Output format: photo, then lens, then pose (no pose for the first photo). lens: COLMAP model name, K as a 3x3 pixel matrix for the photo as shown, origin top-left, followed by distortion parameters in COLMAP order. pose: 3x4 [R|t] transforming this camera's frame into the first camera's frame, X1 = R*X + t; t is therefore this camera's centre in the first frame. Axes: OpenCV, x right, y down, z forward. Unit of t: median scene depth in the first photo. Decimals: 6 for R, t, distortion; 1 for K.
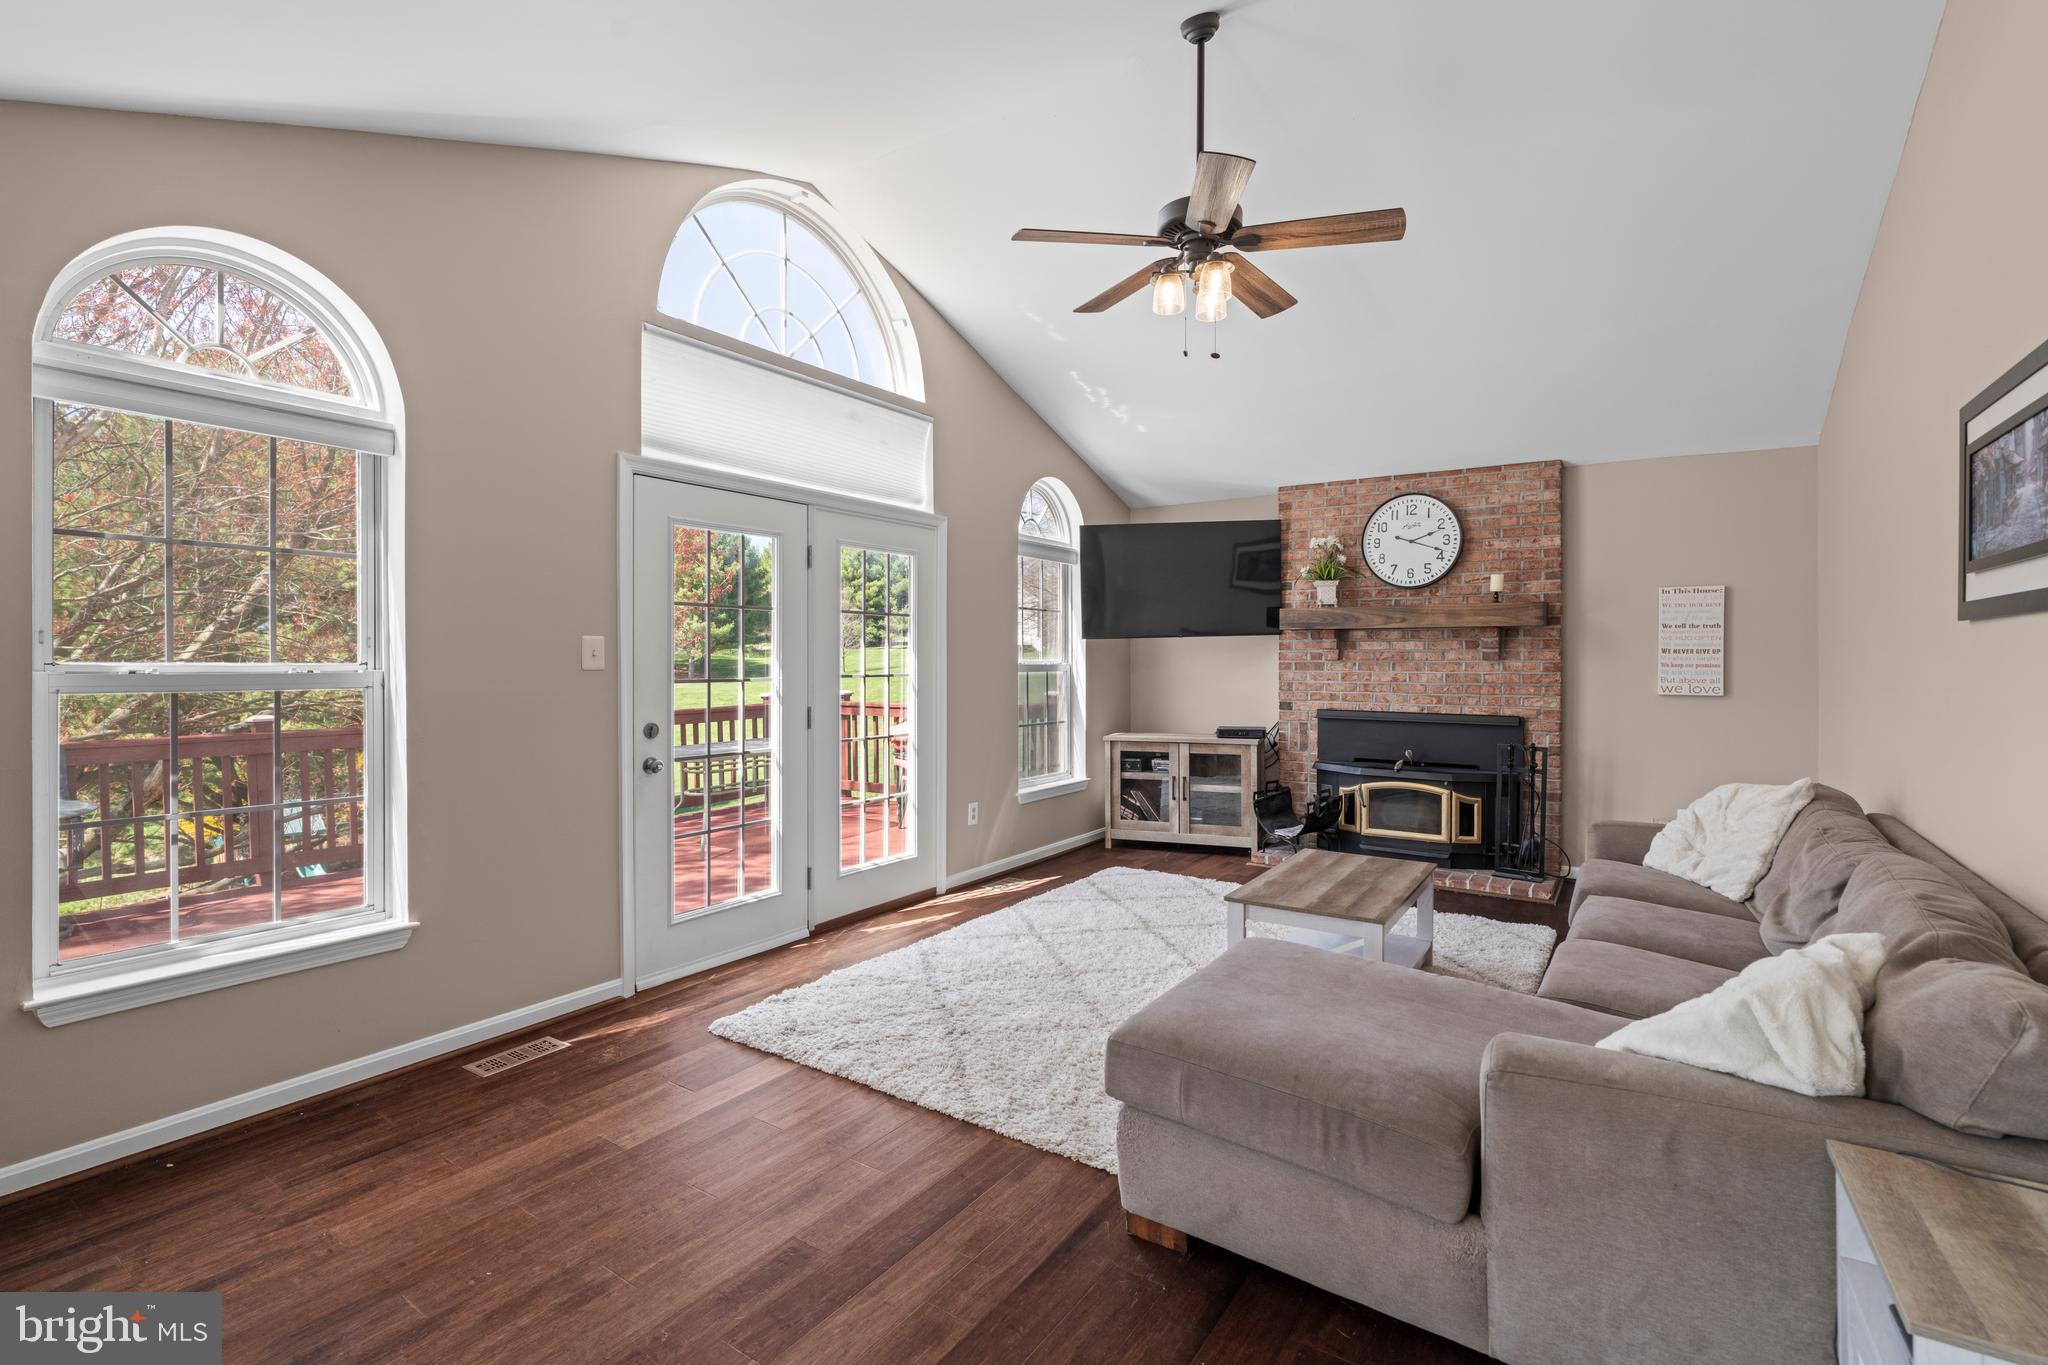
lens RADIAL K [[943.5, 0, 1011.9], [0, 943.5, 661.6], [0, 0, 1]] dist [-0.002497, 0.000325]
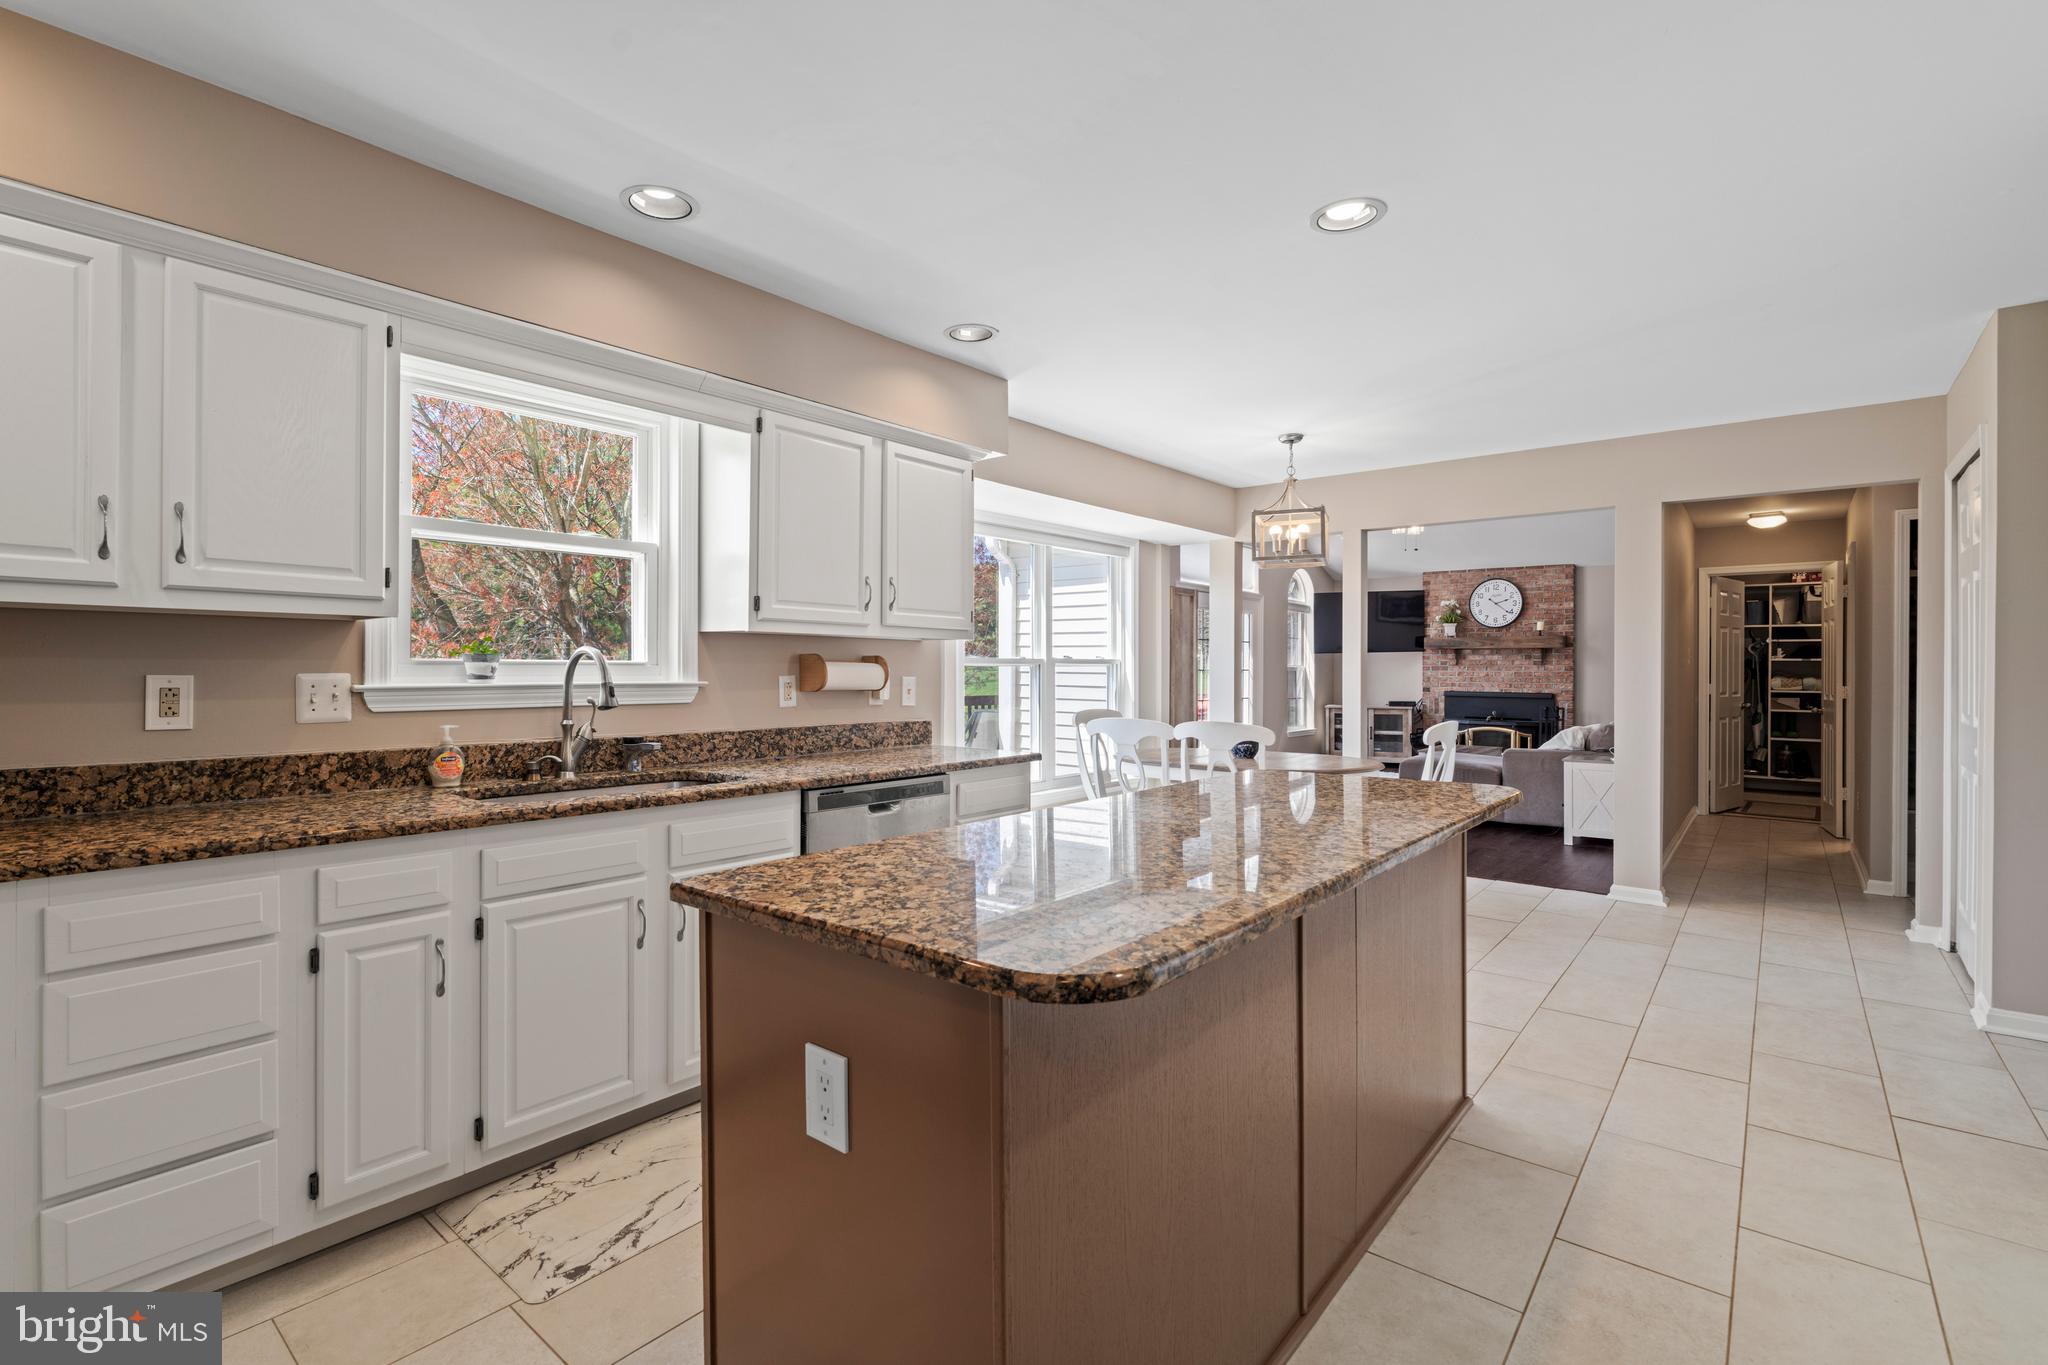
lens RADIAL K [[943.5, 0, 1012.2], [0, 943.5, 670.6], [0, 0, 1]] dist [-0.002497, 0.000325]
pose [[0.996093, 0.005441, -0.088142, -0.387788], [-0.005945, 0.999967, -0.005454, 0.025954], [0.088110, 0.005956, 0.996093, -0.998345]]
